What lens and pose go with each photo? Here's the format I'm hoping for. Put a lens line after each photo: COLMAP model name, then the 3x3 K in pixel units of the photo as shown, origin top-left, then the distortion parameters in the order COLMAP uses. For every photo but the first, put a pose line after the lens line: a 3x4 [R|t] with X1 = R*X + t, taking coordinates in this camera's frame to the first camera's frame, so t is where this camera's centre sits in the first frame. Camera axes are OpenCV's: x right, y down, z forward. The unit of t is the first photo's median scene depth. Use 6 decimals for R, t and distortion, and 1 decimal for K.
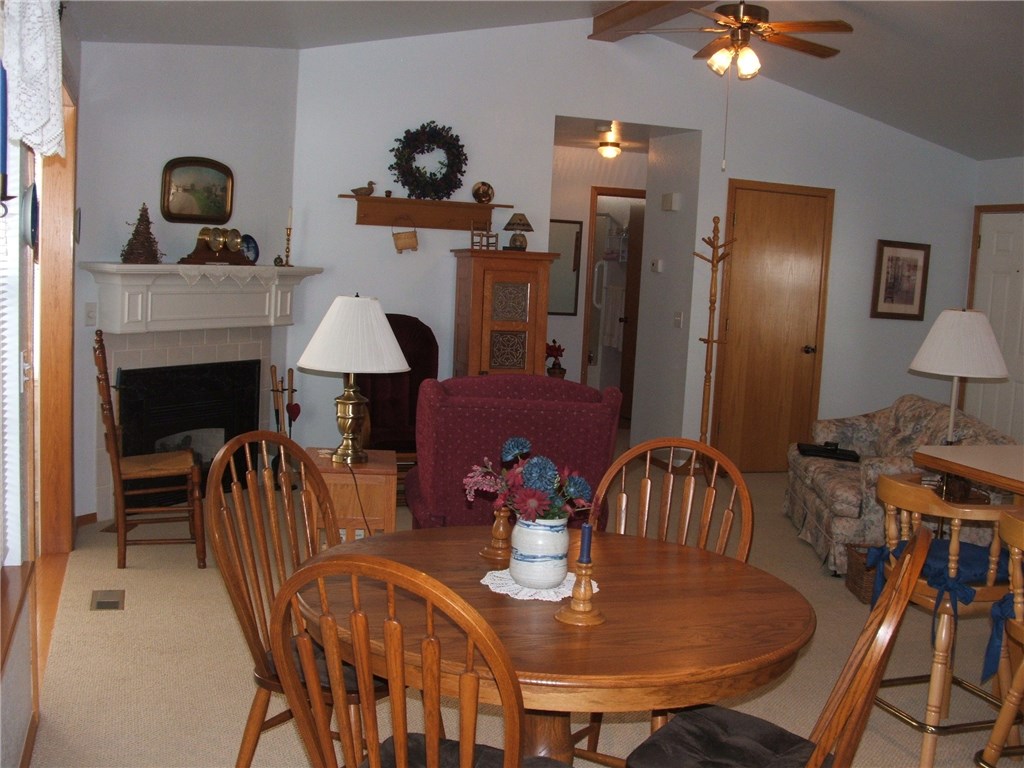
lens RADIAL K [[1166.1, 0, 525.6], [0, 1166.1, 384.5], [0, 0, 1]] dist [-0.219693, 0.256276]
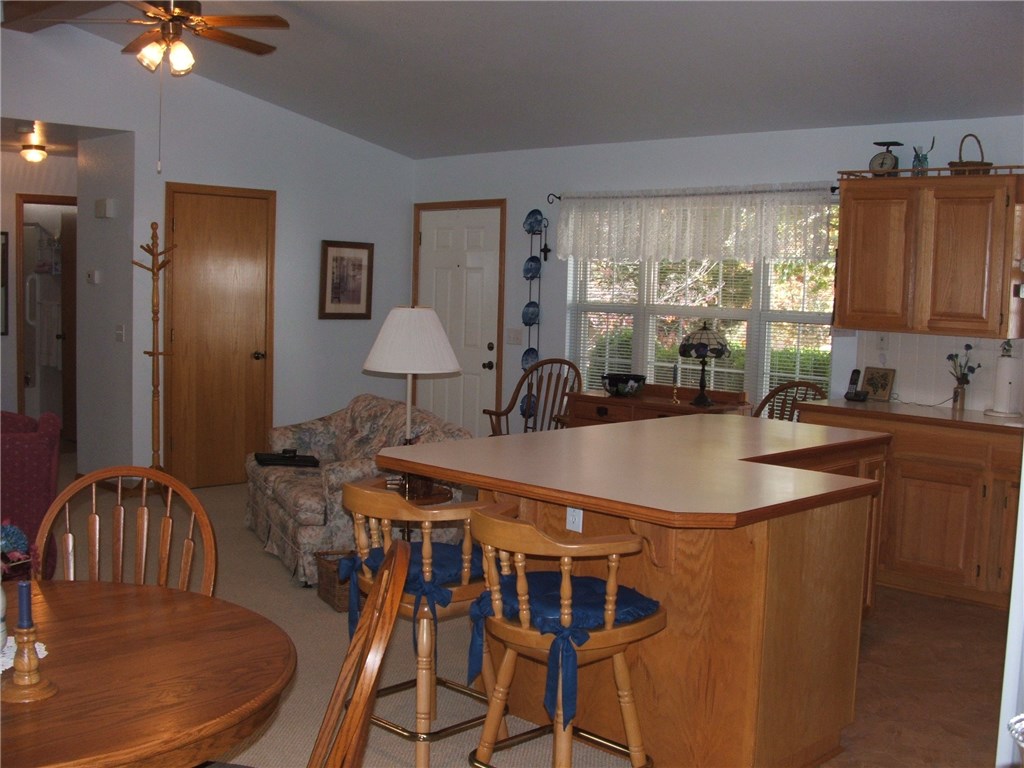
lens RADIAL K [[1166.1, 0, 525.6], [0, 1166.1, 384.5], [0, 0, 1]] dist [-0.219693, 0.256276]
pose [[0.890104, -0.070614, 0.450254, 0.007645], [0.072260, 0.997294, 0.013556, -0.003680], [-0.449993, 0.020469, 0.892797, 0.036131]]
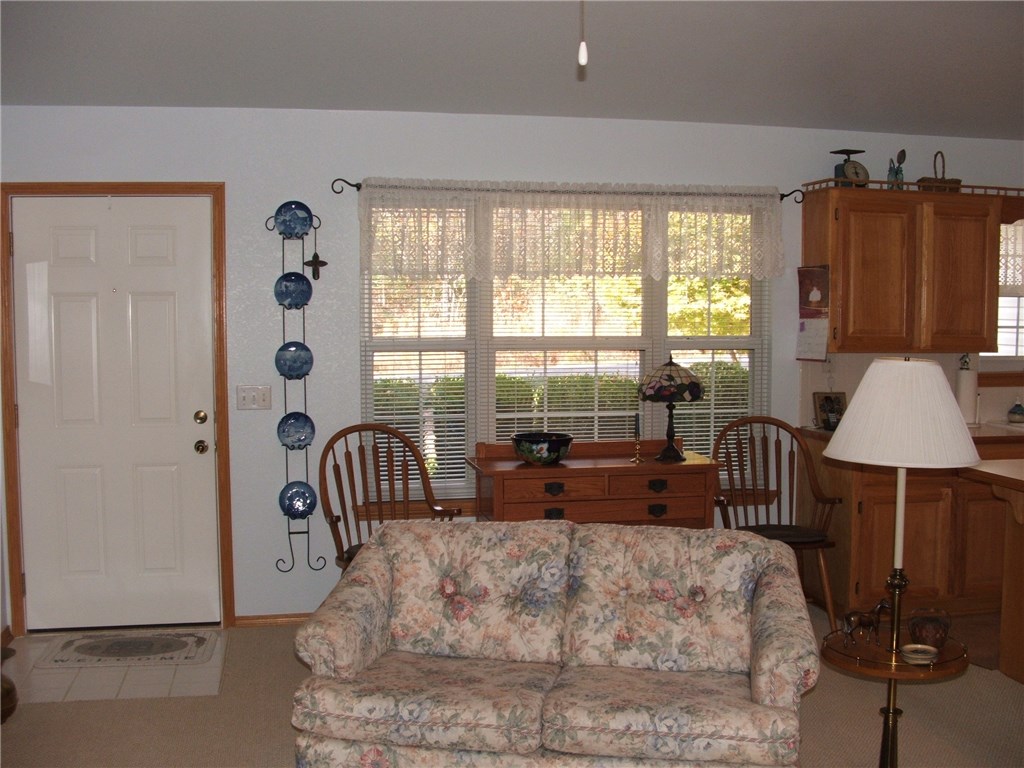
lens RADIAL K [[1166.1, 0, 525.6], [0, 1166.1, 384.5], [0, 0, 1]] dist [-0.219693, 0.256276]
pose [[0.109430, -0.118432, 0.986914, -0.229530], [0.116328, 0.987580, 0.105614, -0.124336], [-0.987164, 0.103248, 0.121848, 0.985670]]
